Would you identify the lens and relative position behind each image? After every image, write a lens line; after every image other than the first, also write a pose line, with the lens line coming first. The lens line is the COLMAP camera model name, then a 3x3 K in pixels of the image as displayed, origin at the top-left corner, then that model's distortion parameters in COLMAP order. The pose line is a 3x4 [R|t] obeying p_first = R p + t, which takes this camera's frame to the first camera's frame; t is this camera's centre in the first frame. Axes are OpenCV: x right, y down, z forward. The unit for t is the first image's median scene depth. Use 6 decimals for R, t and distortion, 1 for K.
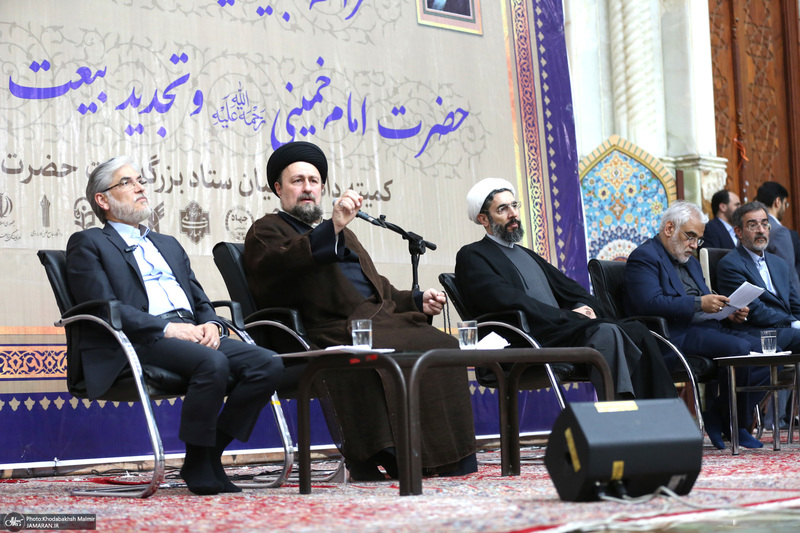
lens RADIAL K [[1722.4, 0, 400.0], [0, 1722.4, 266.5], [0, 0, 1]] dist [-0.306580, 0.095683]
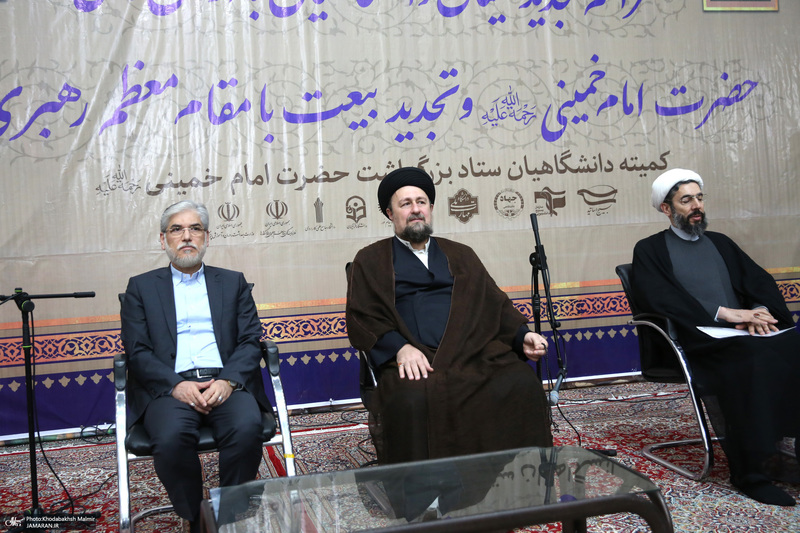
lens RADIAL K [[817.5, 0, 388.4], [0, 817.5, 264.8], [0, 0, 1]] dist [-0.055234, 0.158400]
pose [[0.835950, 0.022769, -0.548333, 0.160401], [0.056530, 0.990252, 0.127300, -0.060930], [0.545886, -0.137413, 0.826514, 0.457347]]
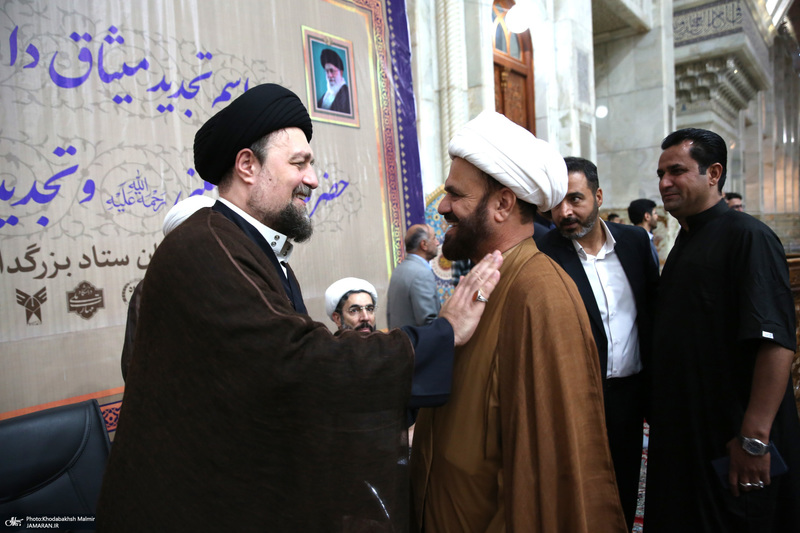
lens RADIAL K [[560.3, 0, 400.0], [0, 560.3, 266.5], [0, 0, 1]] dist [-0.104859, 0.086914]
pose [[0.998081, -0.011257, 0.060891, 0.062887], [0.004423, 0.993786, 0.111221, -0.084619], [-0.061764, -0.110738, 0.991929, 0.619700]]
